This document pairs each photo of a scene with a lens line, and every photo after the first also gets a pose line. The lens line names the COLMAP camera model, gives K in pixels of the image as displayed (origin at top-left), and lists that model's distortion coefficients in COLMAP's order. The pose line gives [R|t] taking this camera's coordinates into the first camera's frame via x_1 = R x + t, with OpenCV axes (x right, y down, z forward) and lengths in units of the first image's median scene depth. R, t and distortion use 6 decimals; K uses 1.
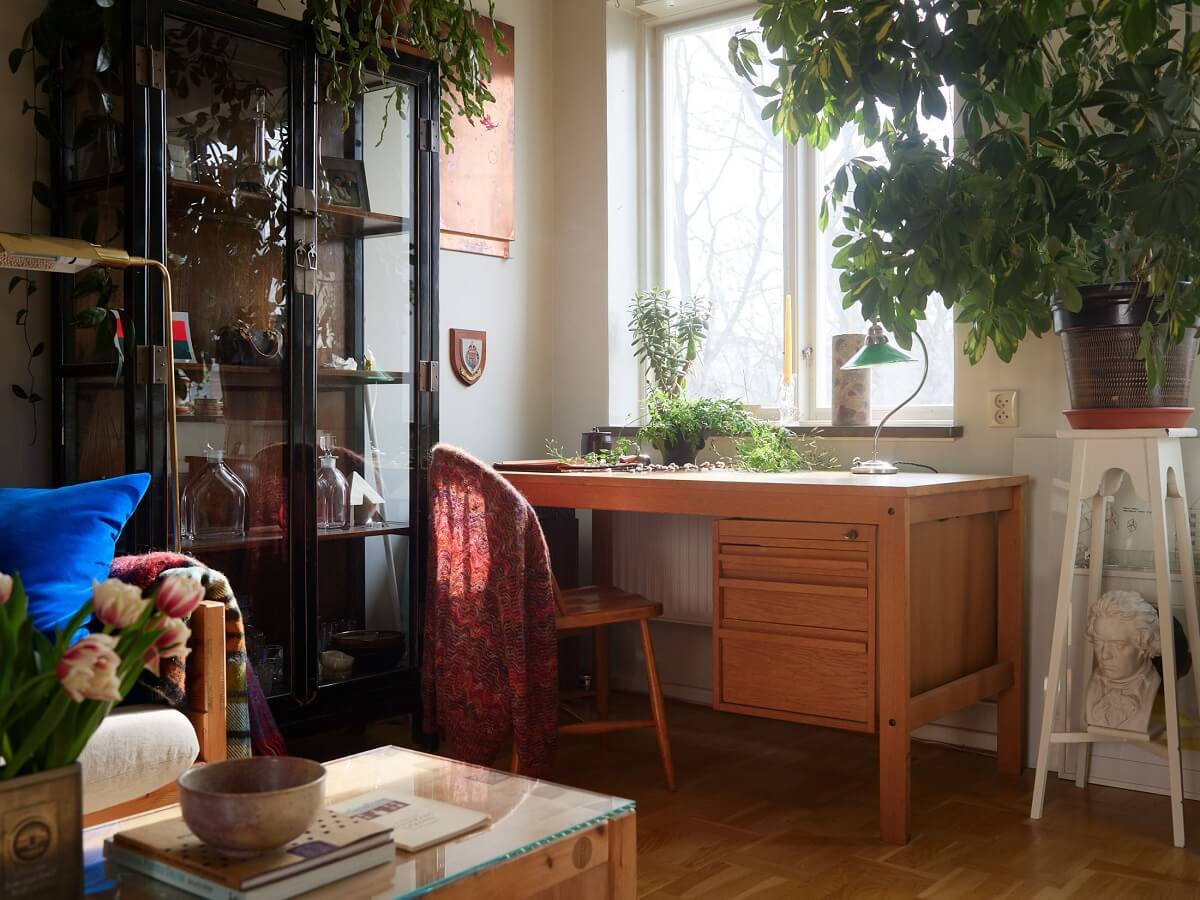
lens RADIAL K [[1239.4, 0, 600.0], [0, 1239.4, 450.0], [0, 0, 1]] dist [-0.039537, 0.038075]
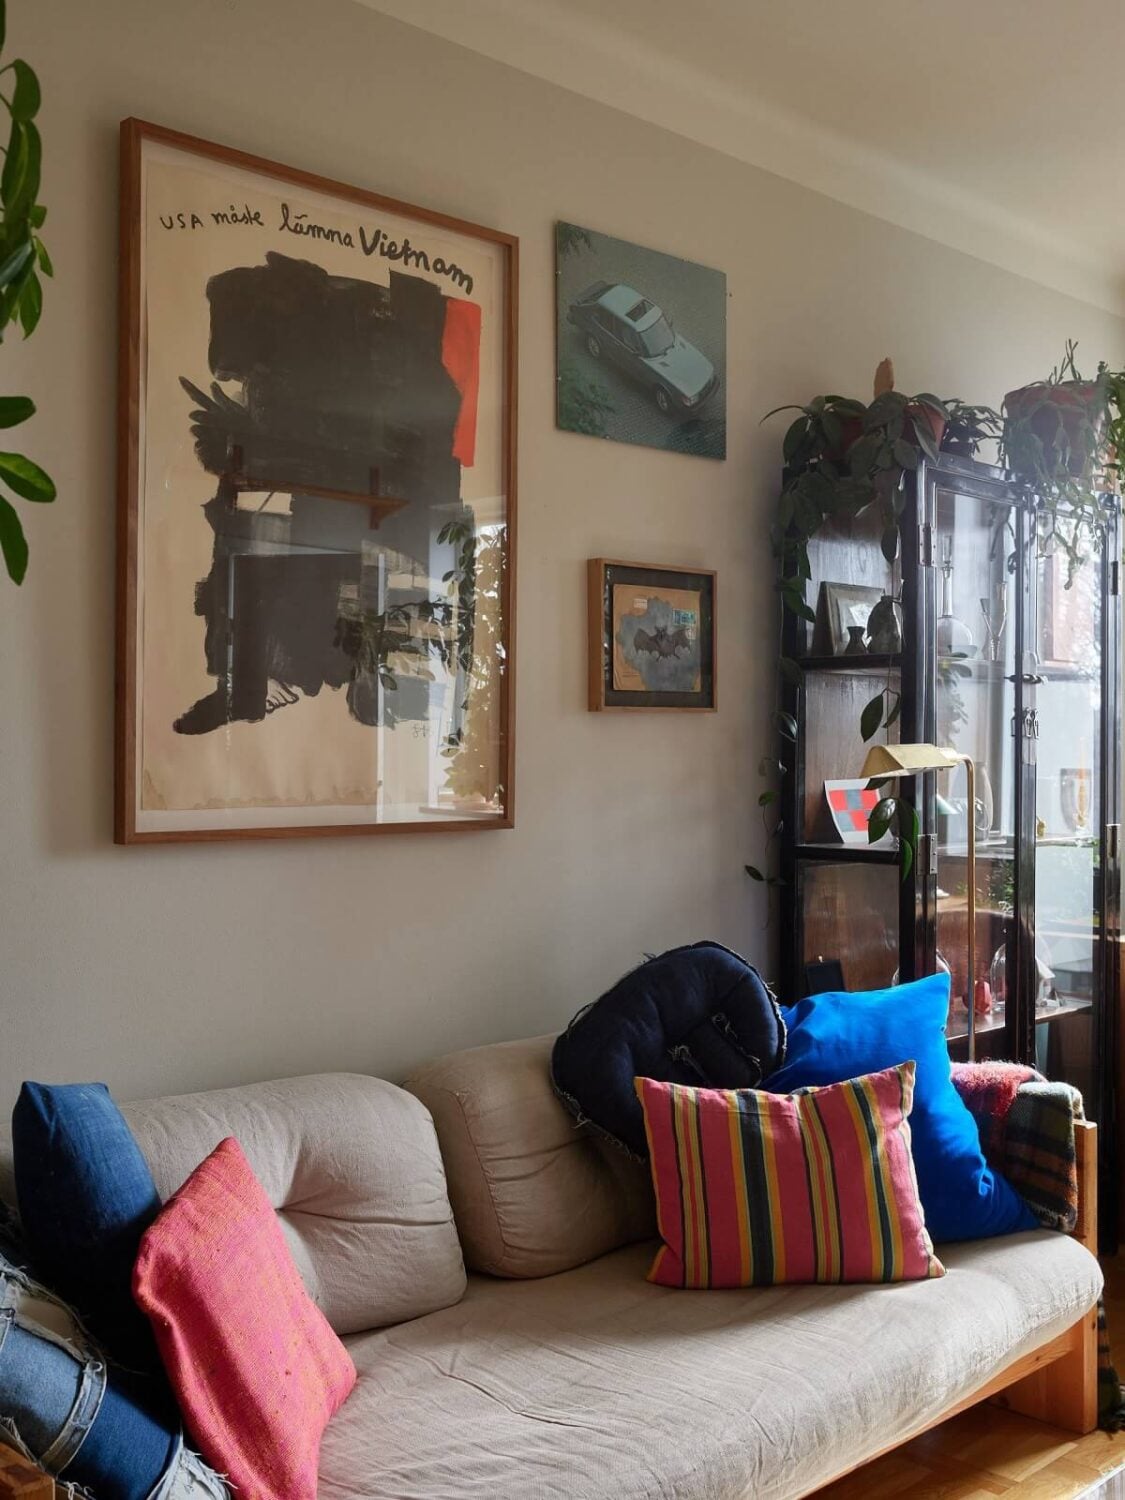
lens RADIAL K [[1566.2, 0, 504.8], [0, 1566.2, 752.3], [0, 0, 1]] dist [-0.002900, -0.001039]
pose [[0.990188, -0.001294, -0.139737, -0.586022], [-0.002245, 0.999681, -0.025162, -0.131357], [0.139725, 0.025229, 0.989869, -0.282634]]
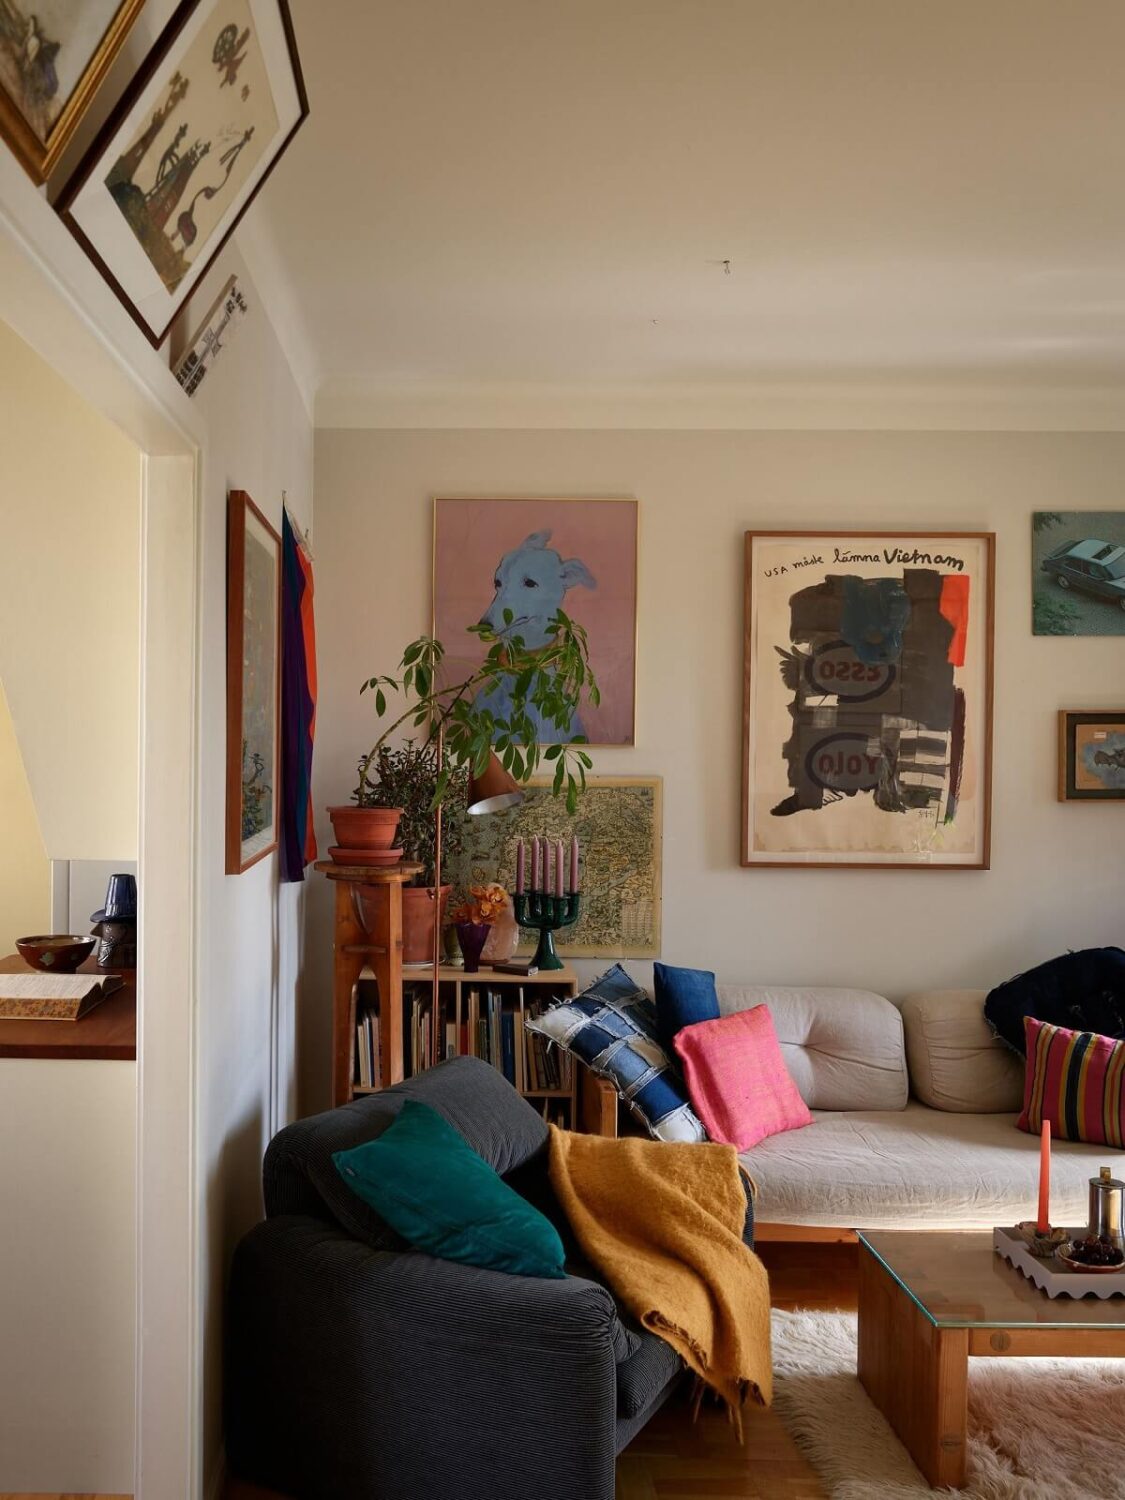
lens RADIAL K [[1319.7, 0, 412.5], [0, 1319.7, 756.7], [0, 0, 1]] dist [0.000284, 0.002007]
pose [[0.610230, 0.013937, -0.792102, 0.209516], [-0.024535, 0.999698, -0.001312, -0.237366], [0.791845, 0.020235, 0.610387, -0.811054]]
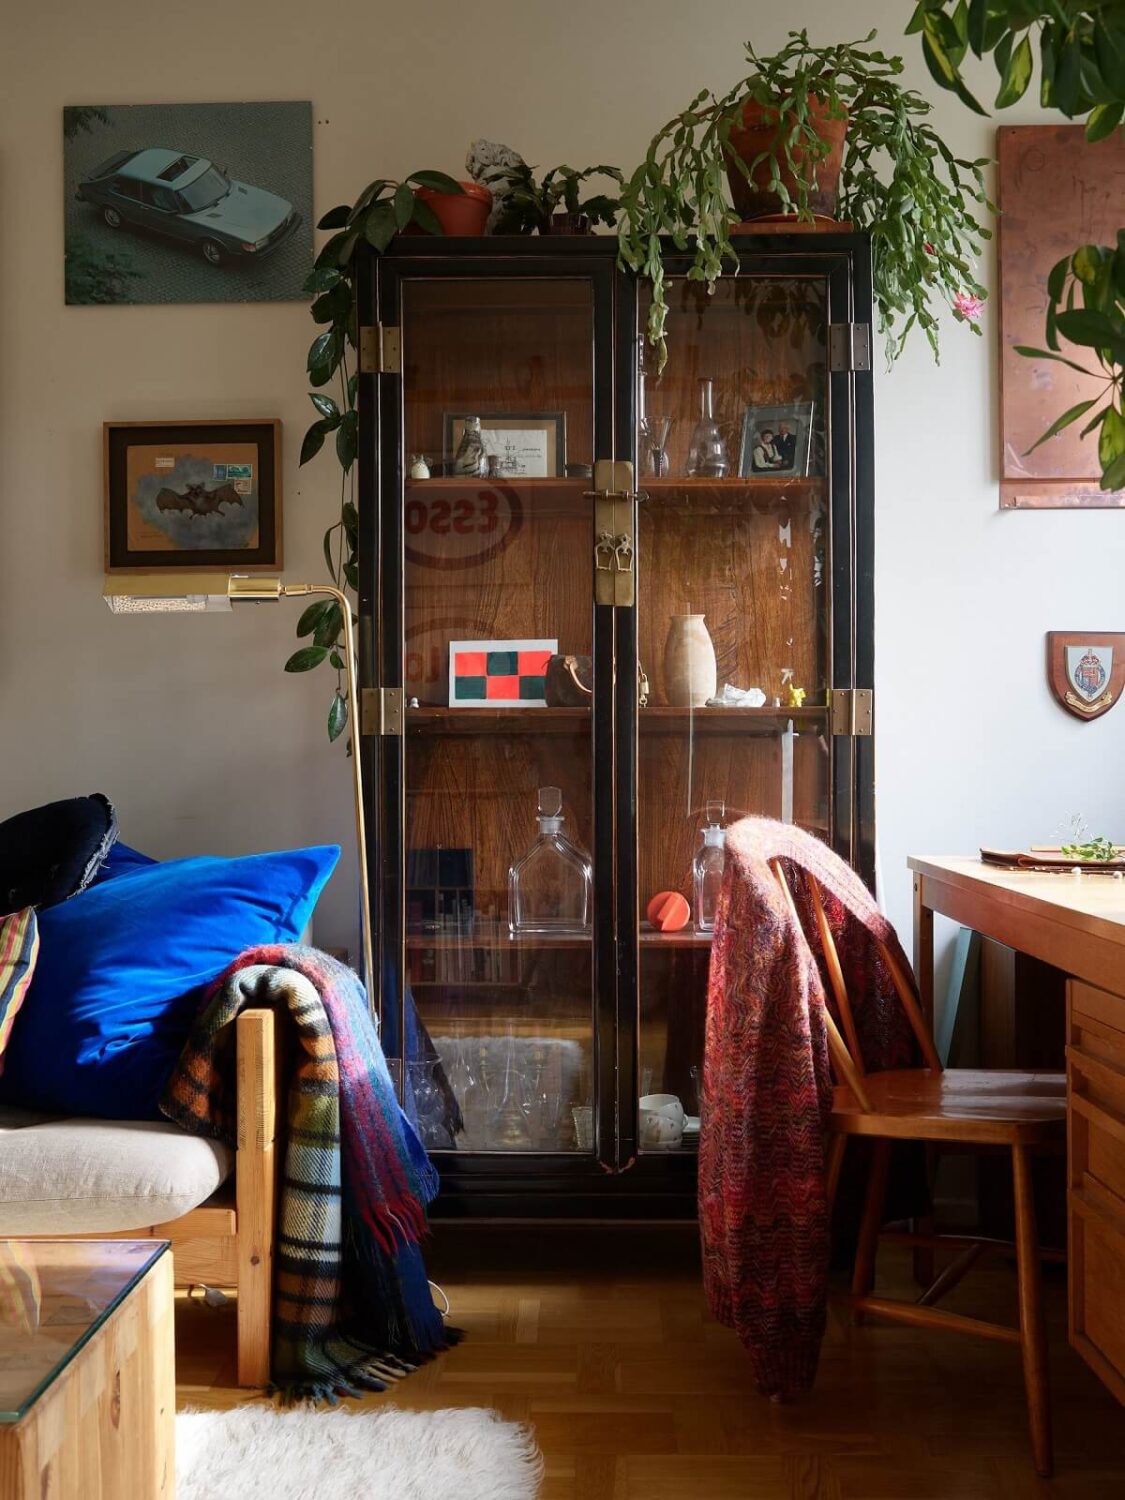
lens RADIAL K [[1549.2, 0, 551.0], [0, 1549.2, 749.7], [0, 0, 1]] dist [-0.039537, 0.038075]
pose [[0.612706, -0.005740, -0.790290, 0.576647], [-0.017322, 0.999636, -0.020690, -0.027806], [0.790121, 0.026367, 0.612384, 0.522123]]
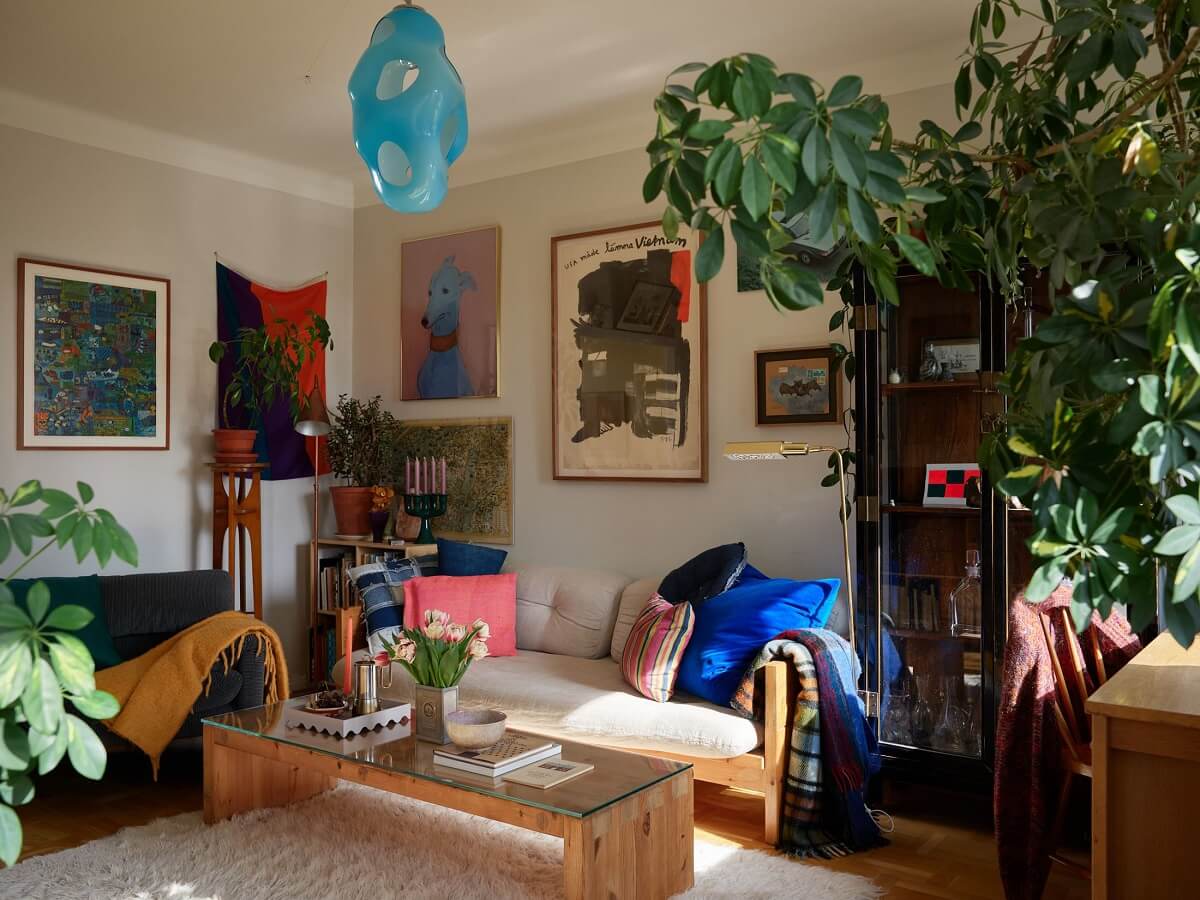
lens RADIAL K [[1004.0, 0, 600.0], [0, 1004.0, 450.0], [0, 0, 1]] dist [-0.038689, 0.007808]
pose [[0.057915, -0.009674, -0.998275, 0.974830], [-0.023919, 0.999653, -0.011075, -0.135127], [0.998035, 0.024520, 0.057664, 0.665114]]
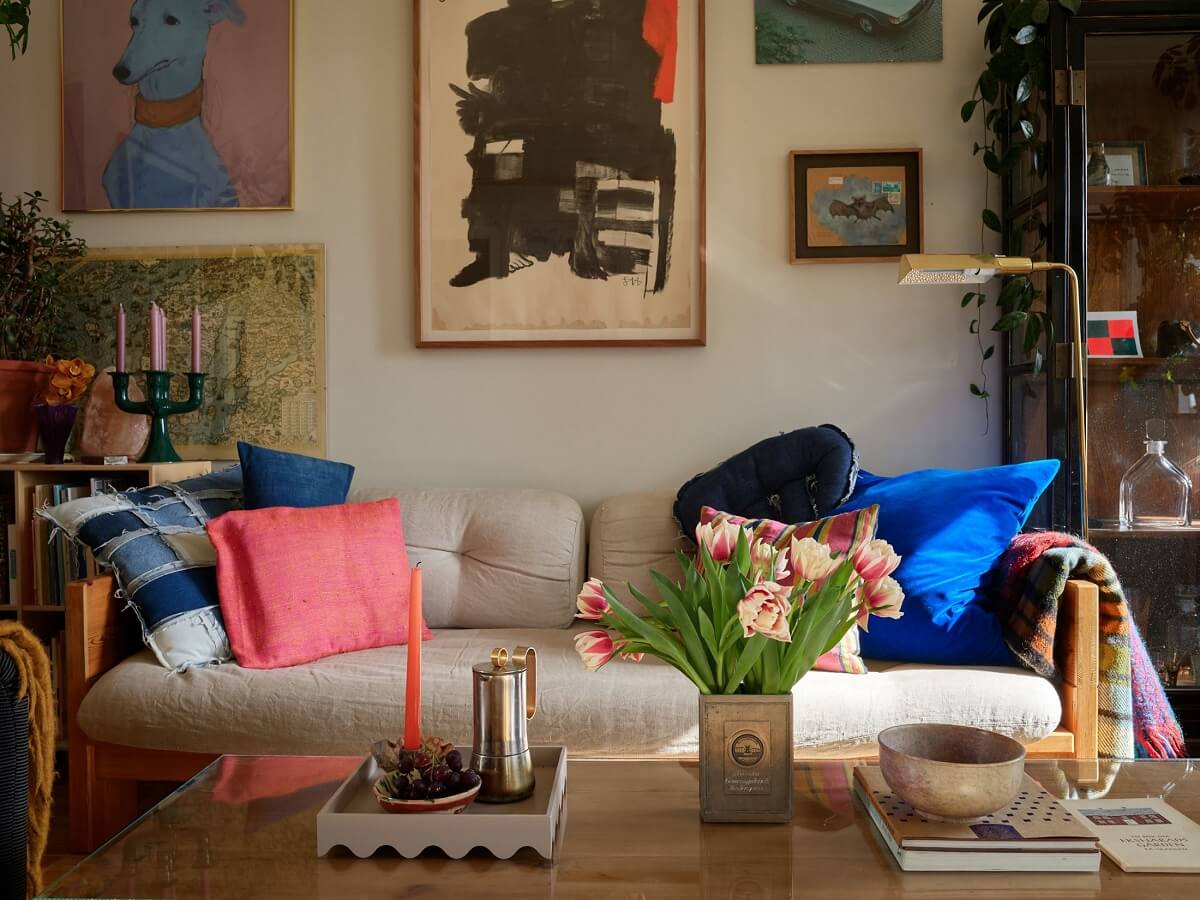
lens RADIAL K [[1031.0, 0, 605.4], [0, 1031.0, 444.4], [0, 0, 1]] dist [-0.032280, 0.011489]
pose [[0.589186, 0.011622, -0.807914, 0.140832], [-0.016211, 0.999865, 0.002560, 0.010409], [0.807835, 0.011589, 0.589295, 0.155872]]
